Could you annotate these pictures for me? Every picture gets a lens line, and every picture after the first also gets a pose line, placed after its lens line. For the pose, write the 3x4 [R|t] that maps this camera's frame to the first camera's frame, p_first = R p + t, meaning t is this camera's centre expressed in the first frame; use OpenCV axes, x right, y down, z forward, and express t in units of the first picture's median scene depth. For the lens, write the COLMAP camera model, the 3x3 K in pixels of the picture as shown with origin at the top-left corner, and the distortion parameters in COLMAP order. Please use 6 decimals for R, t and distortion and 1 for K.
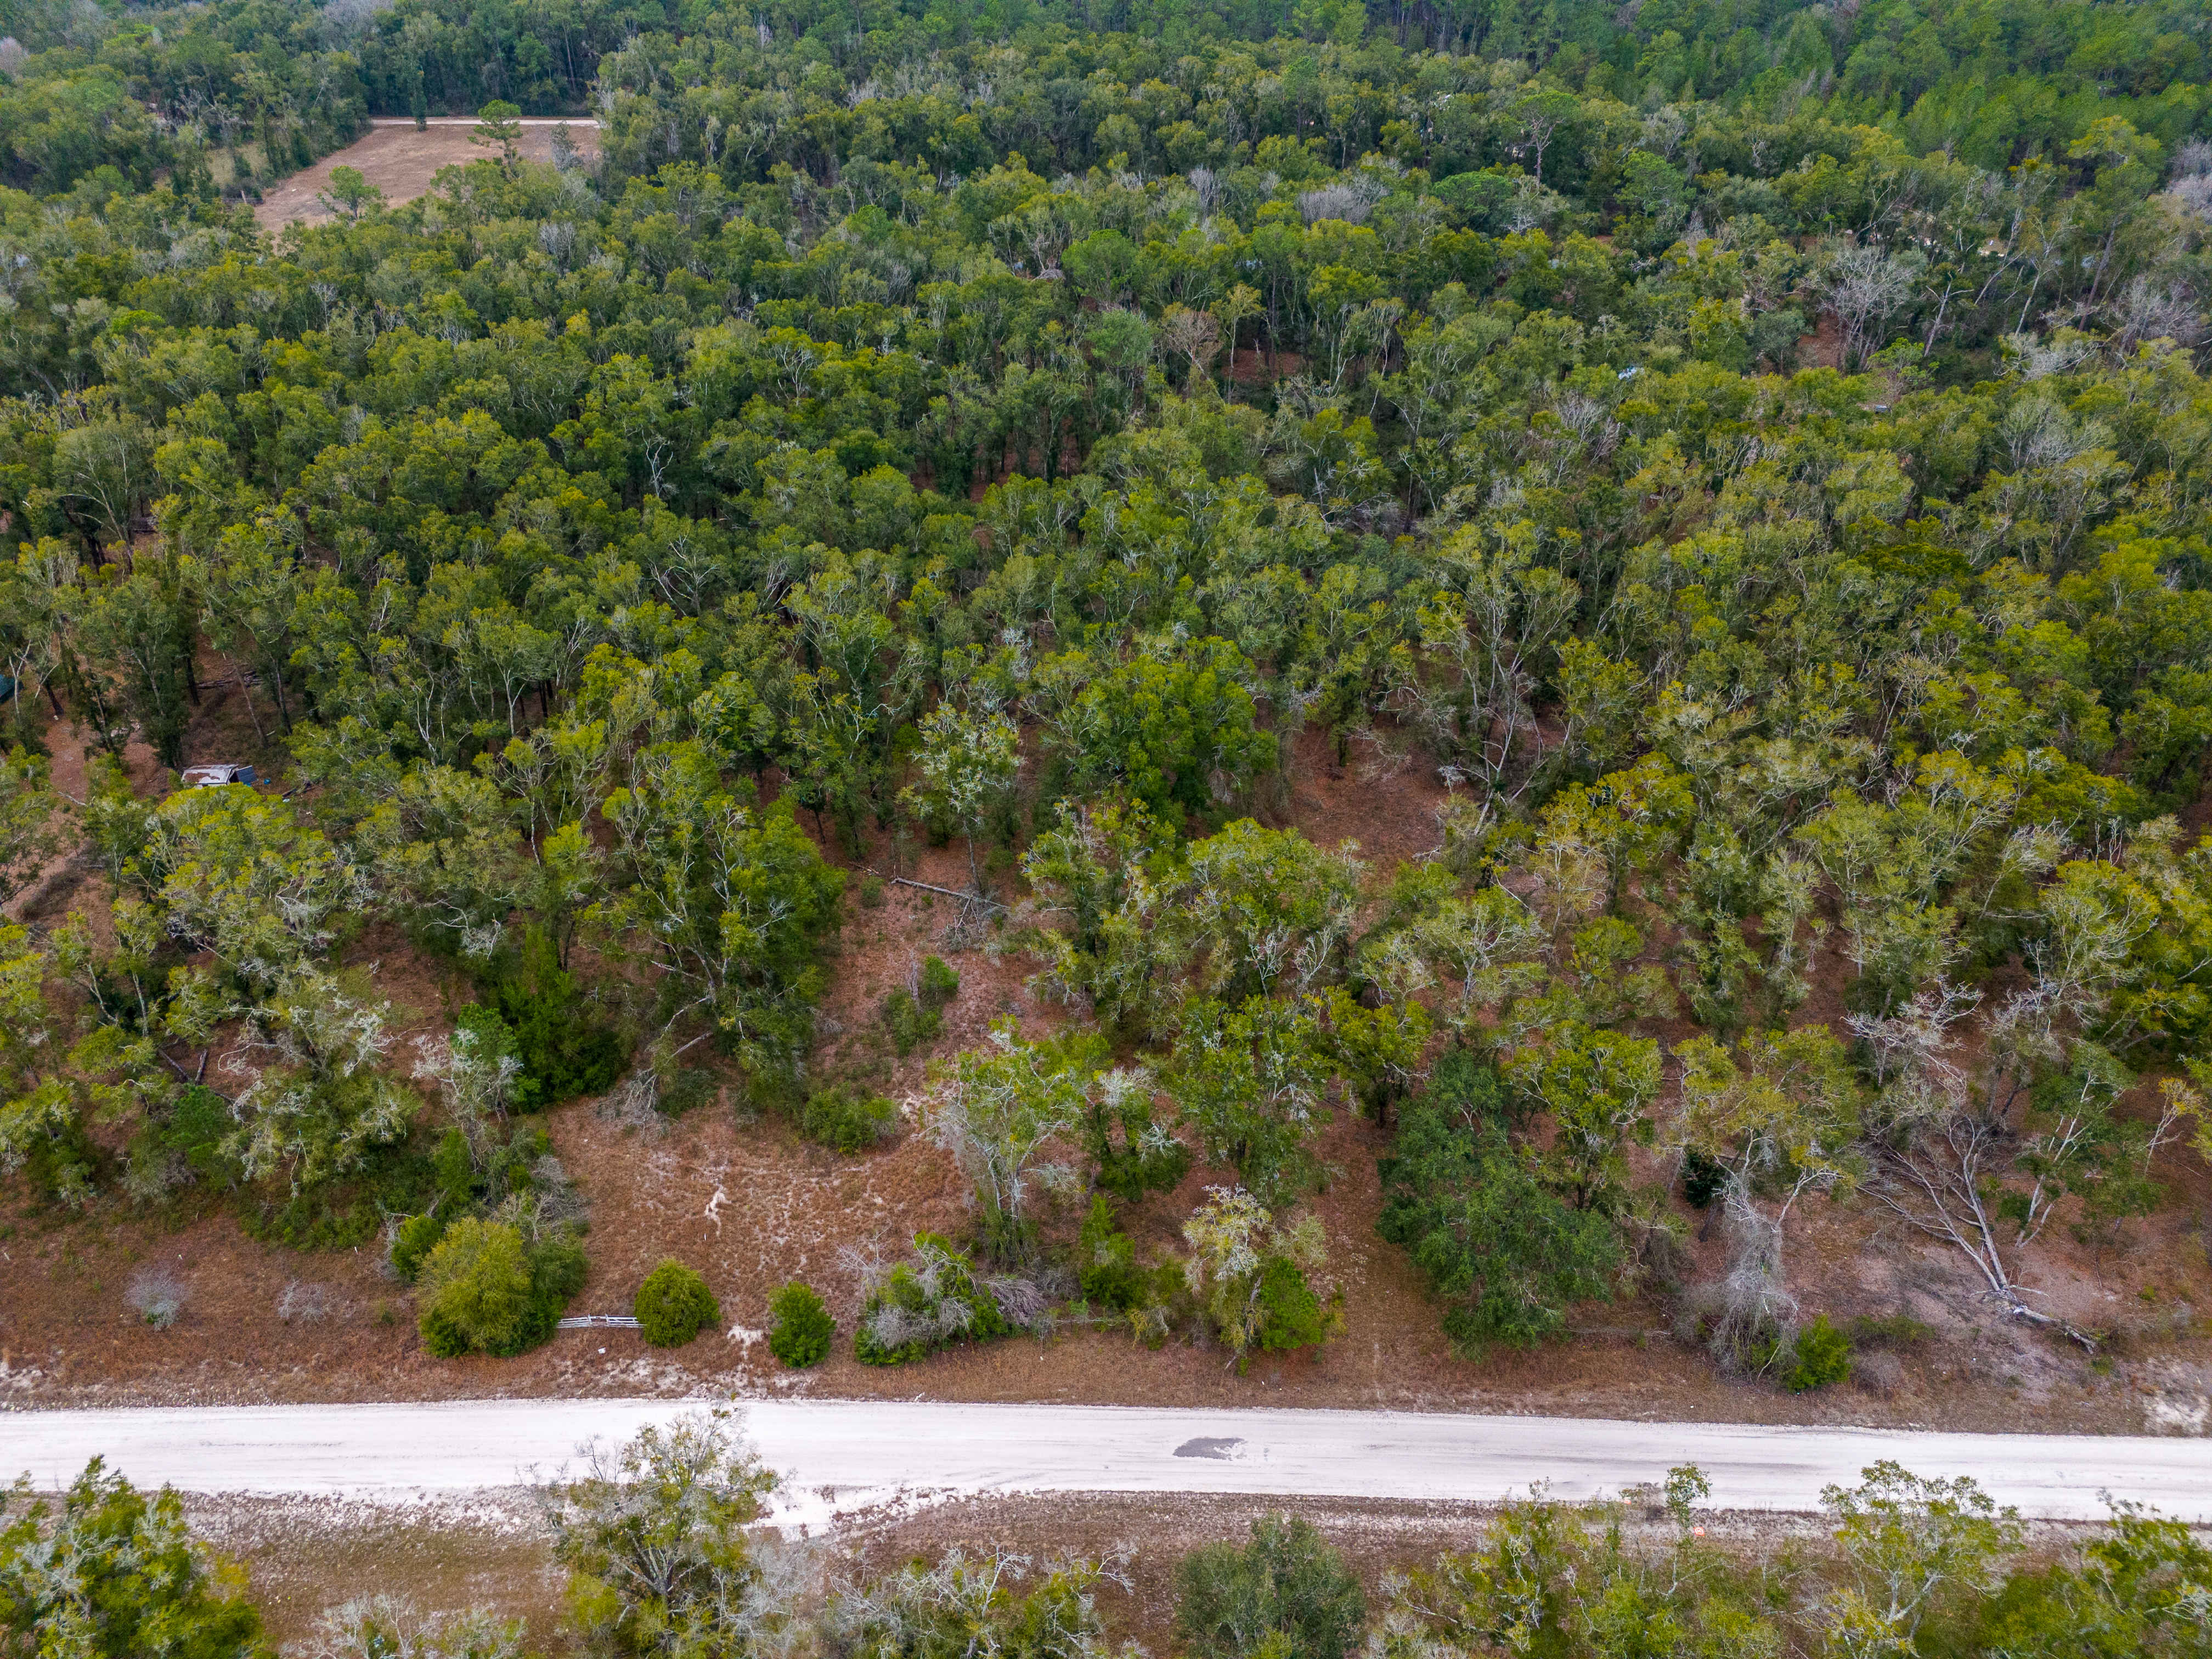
lens RADIAL K [[1528.7, 0, 1106.0], [0, 1528.7, 829.5], [0, 0, 1]] dist [0.095469, -0.092253]
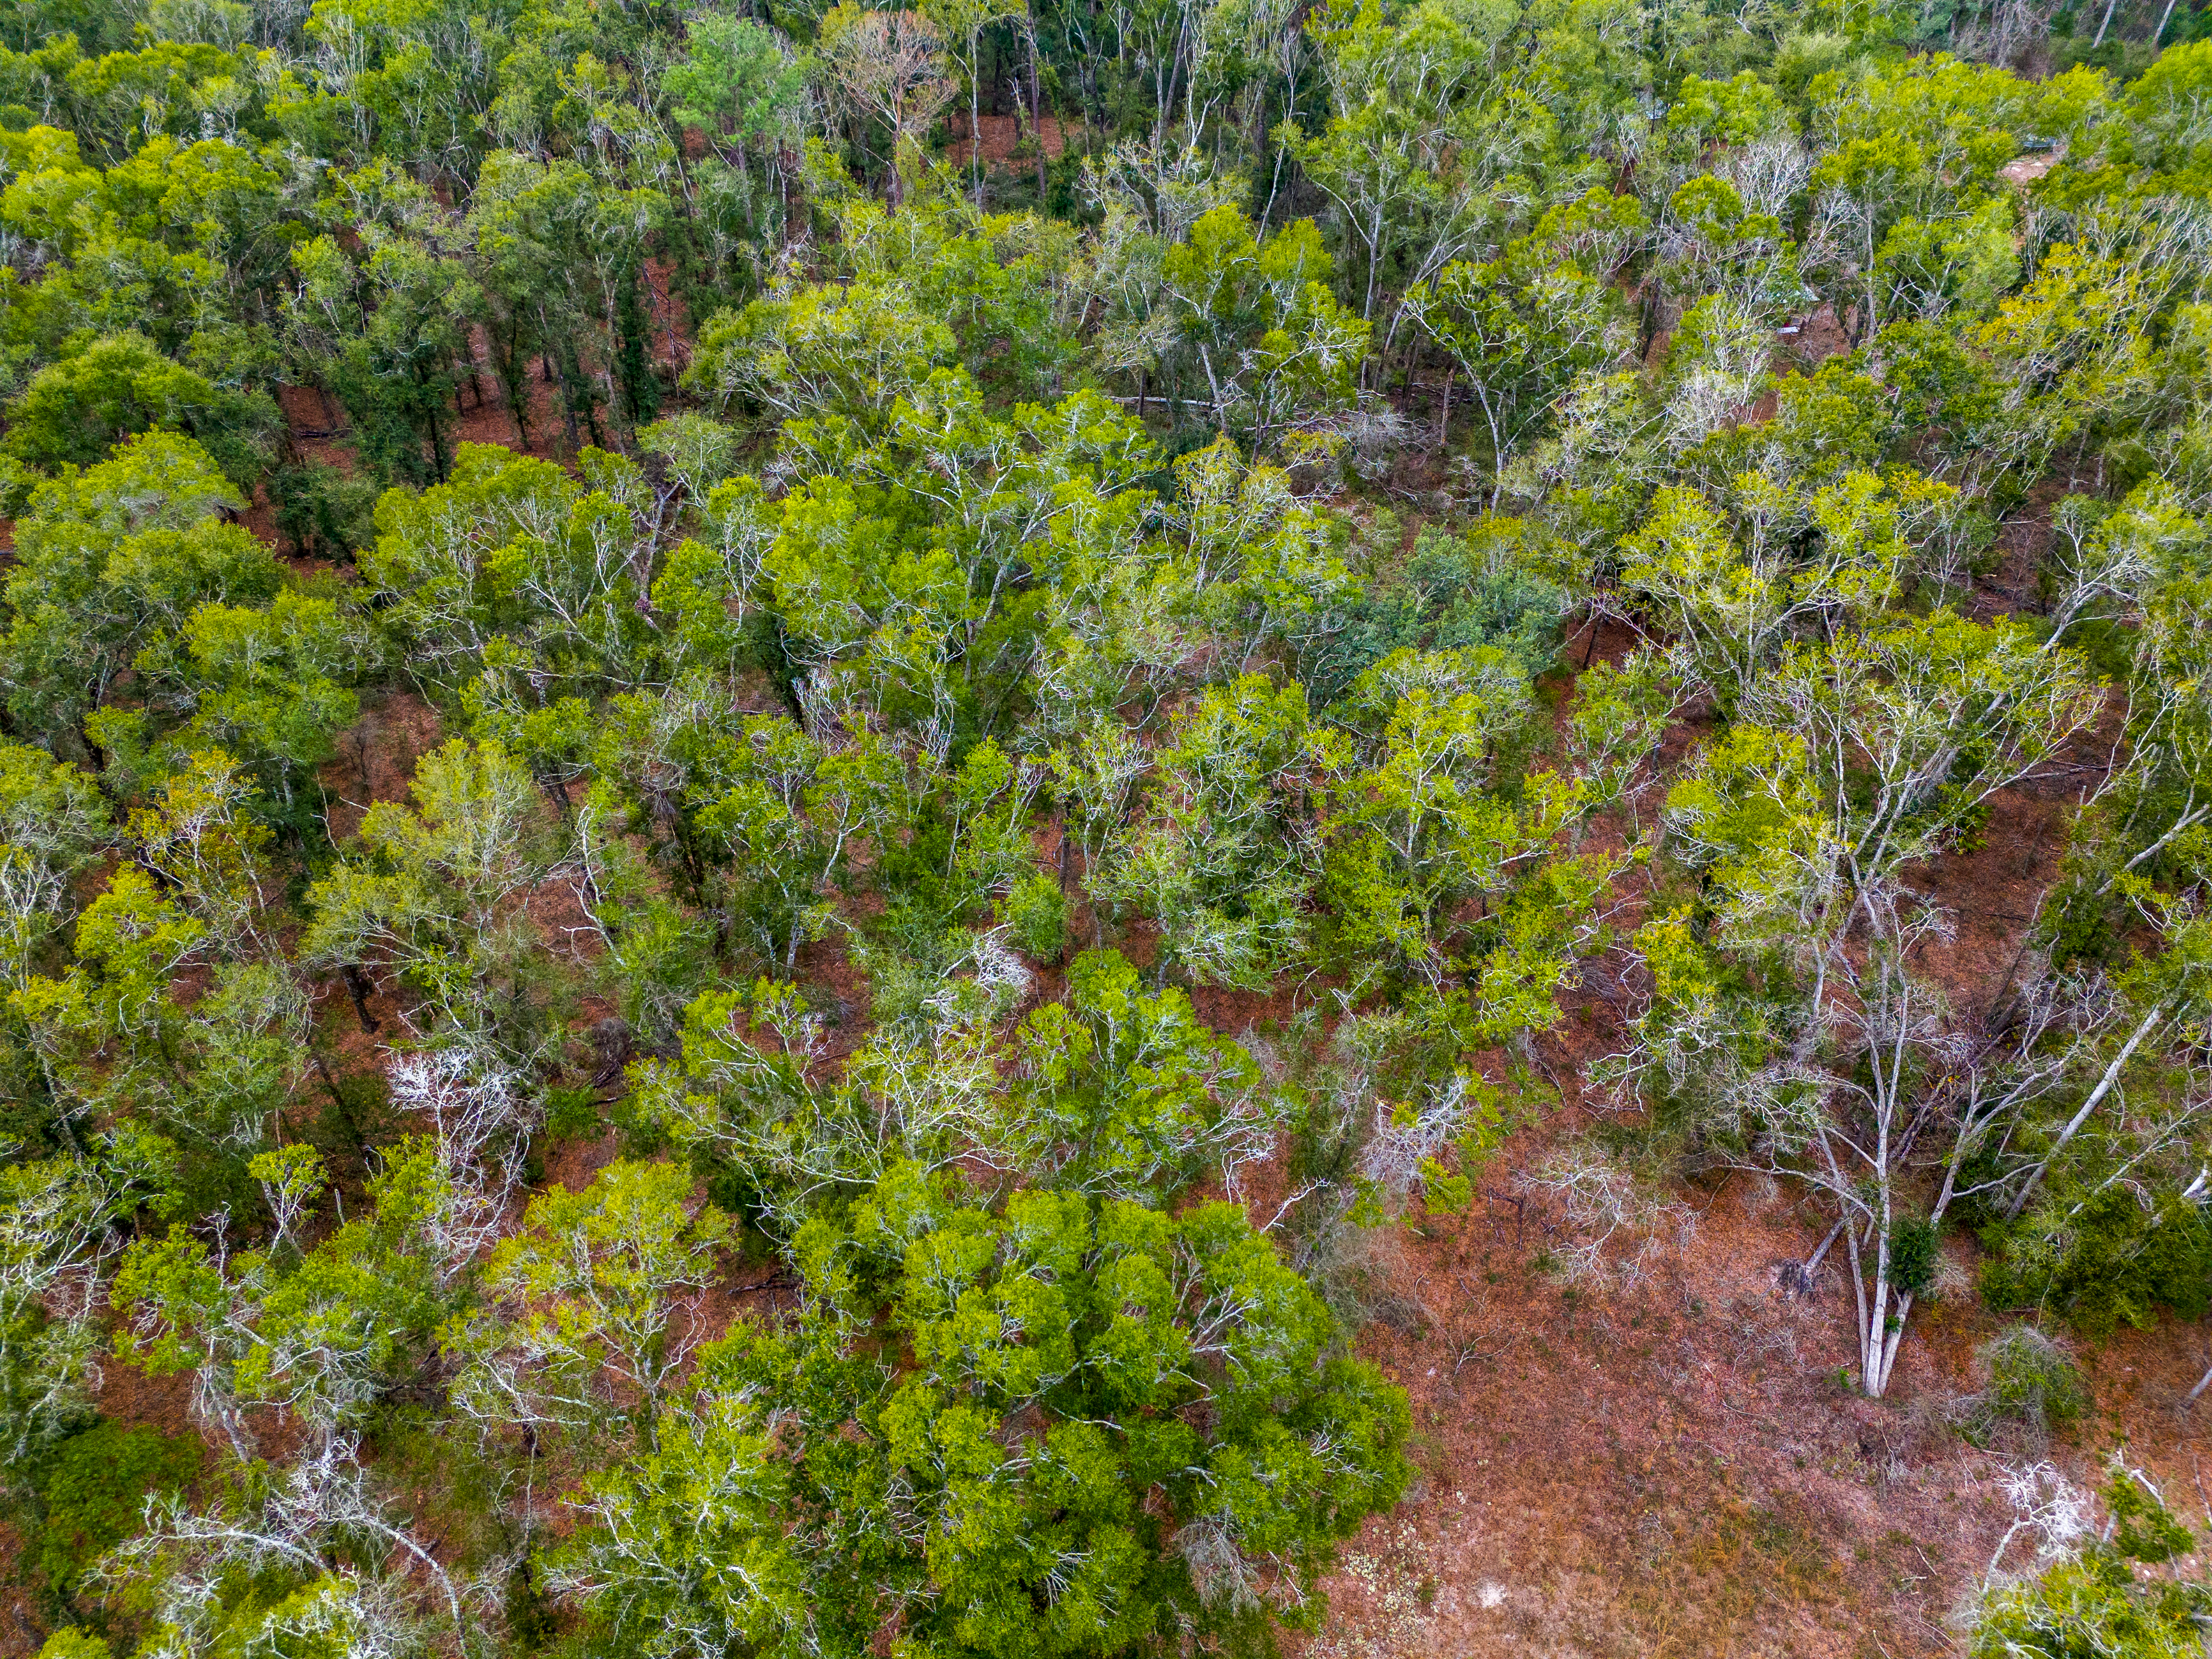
lens RADIAL K [[1528.7, 0, 1106.0], [0, 1528.7, 829.5], [0, 0, 1]] dist [0.095469, -0.092253]
pose [[0.980105, -0.133184, 0.147157, 0.020410], [0.116691, 0.986421, 0.115568, -0.144065], [-0.160551, -0.096097, 0.982338, 0.521695]]
